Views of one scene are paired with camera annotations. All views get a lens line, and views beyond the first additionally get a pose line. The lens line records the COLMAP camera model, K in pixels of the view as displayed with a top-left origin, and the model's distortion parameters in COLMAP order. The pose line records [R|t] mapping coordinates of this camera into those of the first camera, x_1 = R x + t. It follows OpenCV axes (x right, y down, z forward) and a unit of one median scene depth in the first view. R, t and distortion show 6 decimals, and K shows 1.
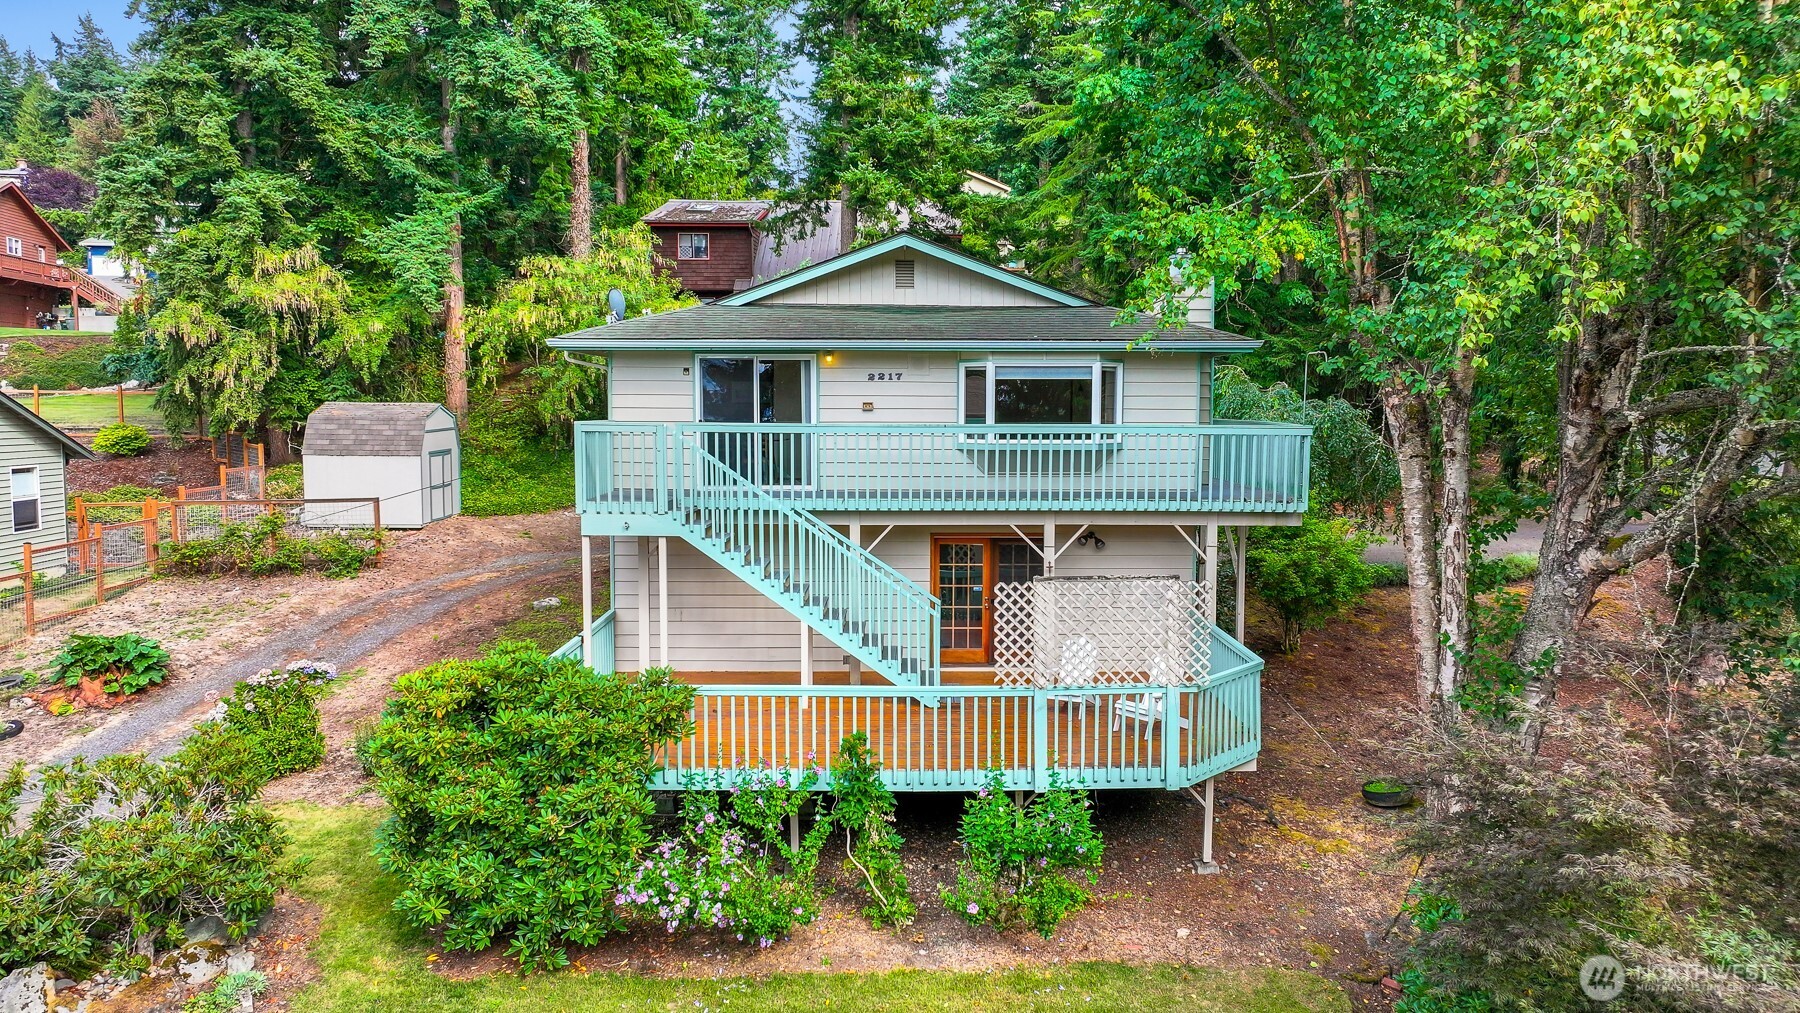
lens RADIAL K [[1234.5, 0, 900.0], [0, 1234.5, 506.5], [0, 0, 1]] dist [0.000489, 0.000086]
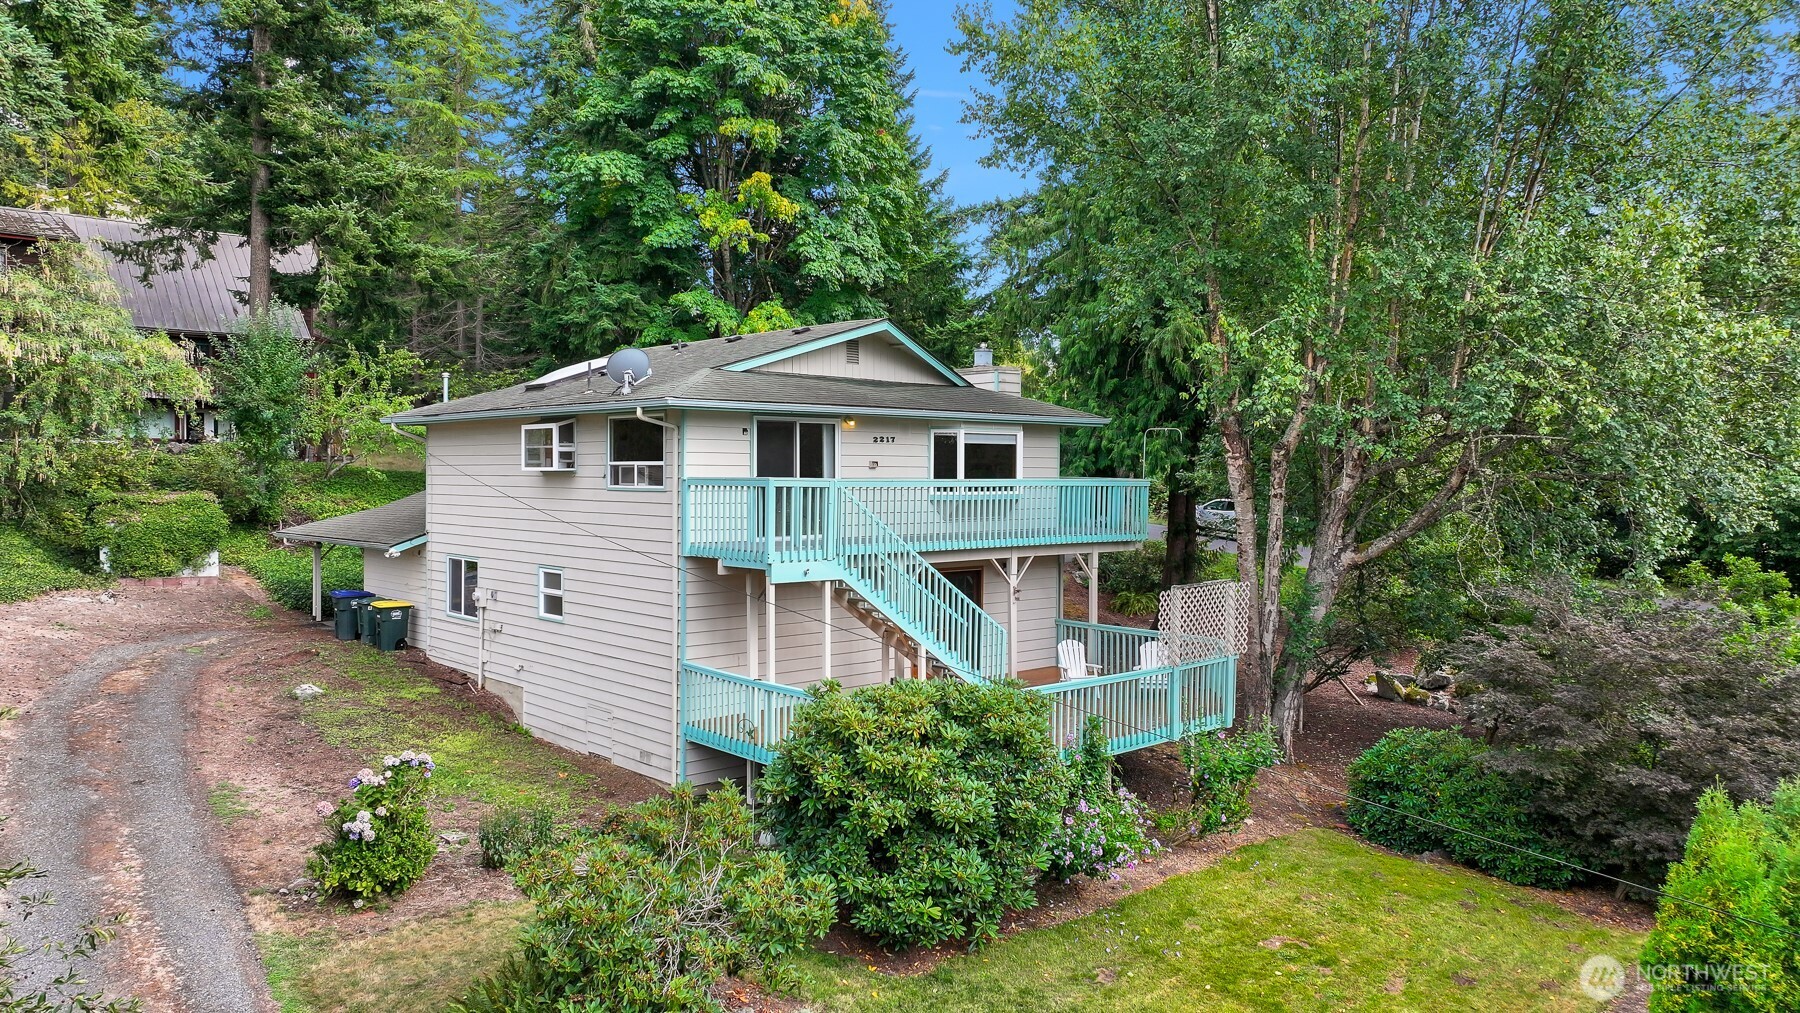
lens RADIAL K [[1245.4, 0, 900.1], [0, 1245.4, 466.5], [0, 0, 1]] dist [0.021399, 0.000608]
pose [[0.744163, 0.008451, 0.667944, -0.802965], [0.048506, 0.996597, -0.066651, 0.001521], [-0.666234, 0.081999, 0.741221, 0.101787]]
